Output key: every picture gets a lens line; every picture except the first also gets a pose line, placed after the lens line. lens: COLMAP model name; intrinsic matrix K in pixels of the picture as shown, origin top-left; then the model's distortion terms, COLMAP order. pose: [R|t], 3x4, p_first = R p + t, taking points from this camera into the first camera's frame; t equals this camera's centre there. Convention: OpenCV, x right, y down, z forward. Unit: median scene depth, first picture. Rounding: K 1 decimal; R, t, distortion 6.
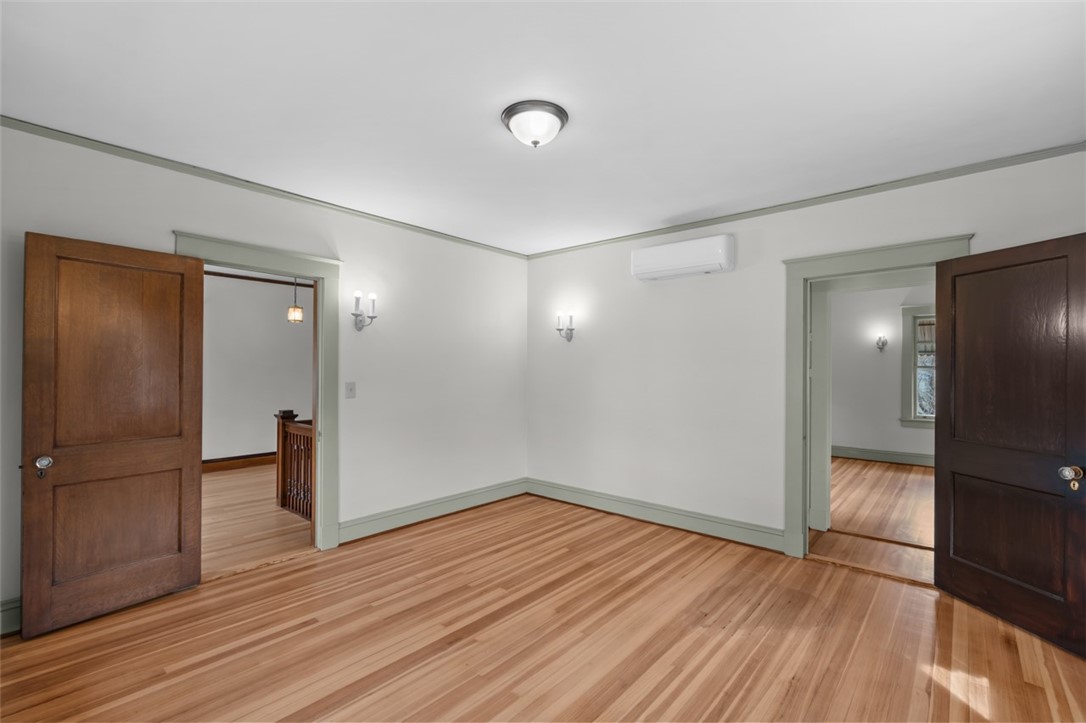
lens RADIAL K [[488.7, 0, 540.3], [0, 488.7, 363.8], [0, 0, 1]] dist [0.000914, 0.000330]
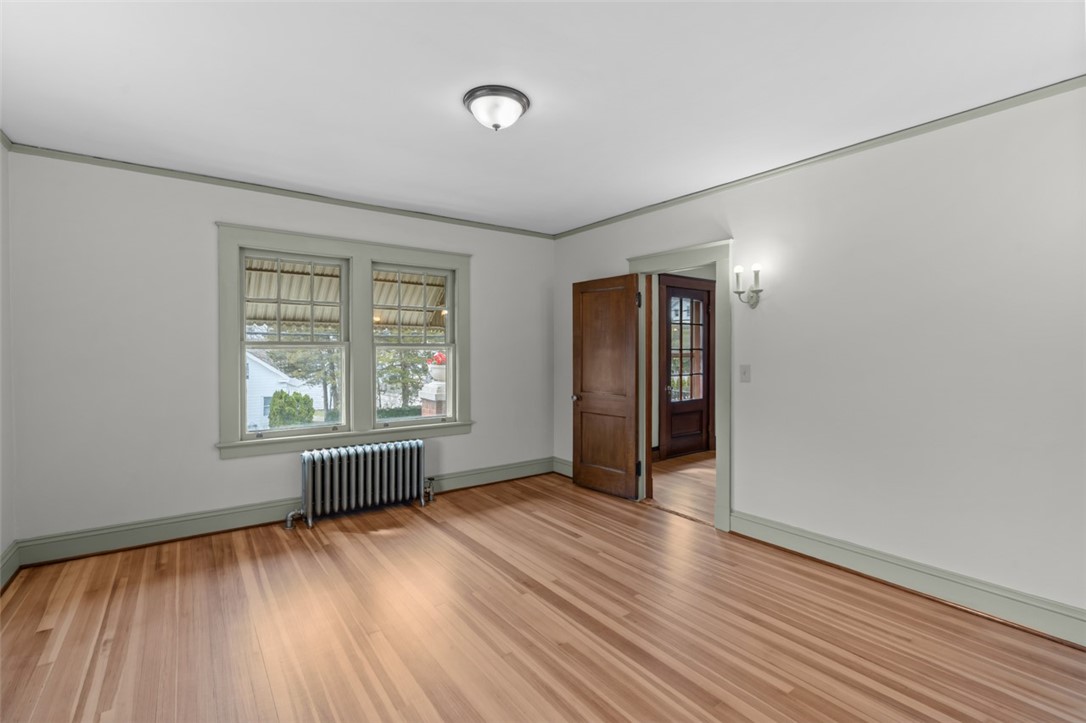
lens RADIAL K [[488.7, 0, 540.3], [0, 488.7, 363.8], [0, 0, 1]] dist [0.000914, 0.000330]
pose [[-0.224502, 0.018018, -0.974307, 0.787518], [0.008794, 0.999826, 0.016464, 0.020774], [0.974434, -0.004872, -0.224622, 1.085956]]
